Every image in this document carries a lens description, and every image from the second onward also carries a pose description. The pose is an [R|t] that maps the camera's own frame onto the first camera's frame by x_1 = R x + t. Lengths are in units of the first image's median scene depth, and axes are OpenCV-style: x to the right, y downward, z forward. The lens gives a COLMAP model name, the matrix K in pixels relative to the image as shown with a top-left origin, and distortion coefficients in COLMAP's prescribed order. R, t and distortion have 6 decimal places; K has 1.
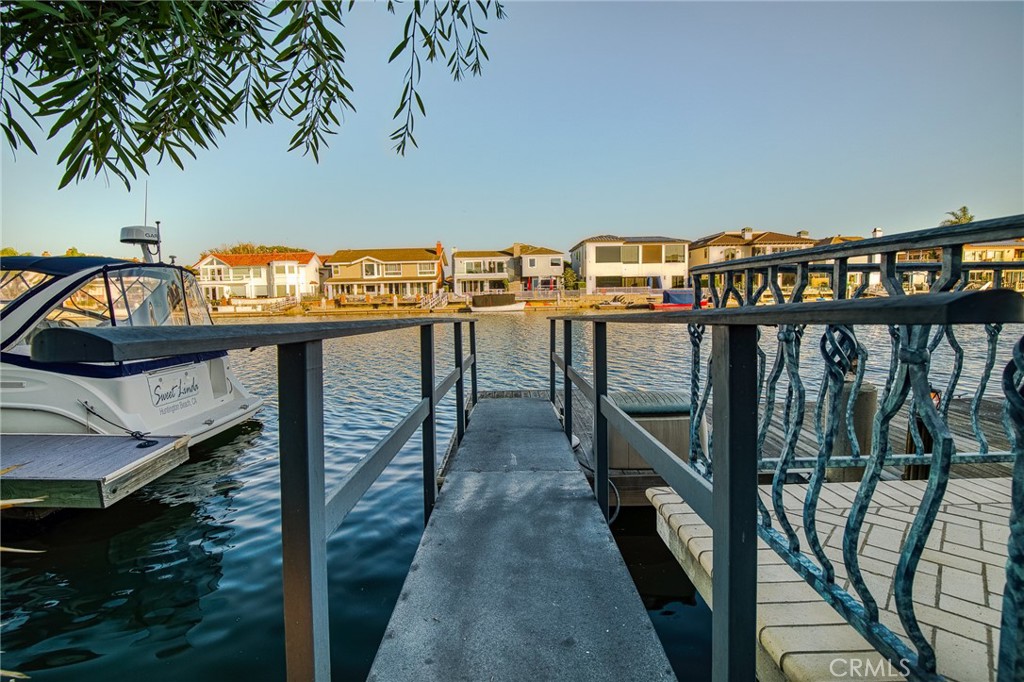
lens RADIAL K [[478.5, 0, 506.8], [0, 478.5, 335.6], [0, 0, 1]] dist [-0.015904, 0.000071]
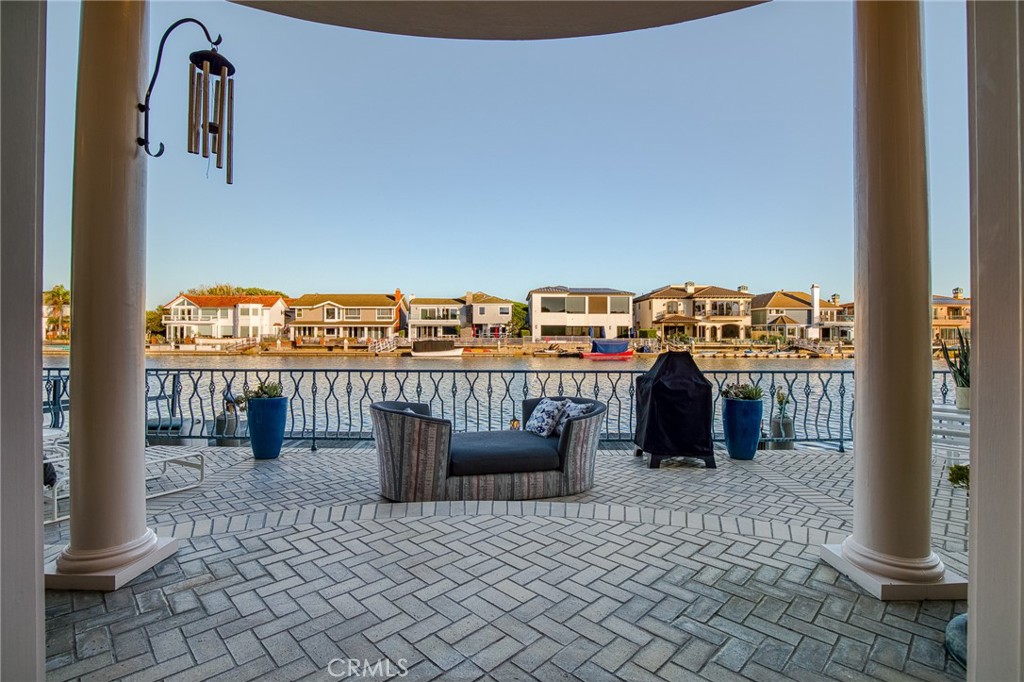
lens RADIAL K [[474.8, 0, 510.2], [0, 474.8, 328.2], [0, 0, 1]] dist [-0.001669, -0.000080]
pose [[0.999667, 0.023288, -0.011134, 0.123765], [-0.024328, 0.994186, -0.104895, -0.005907], [0.008627, 0.105131, 0.994421, -0.034797]]
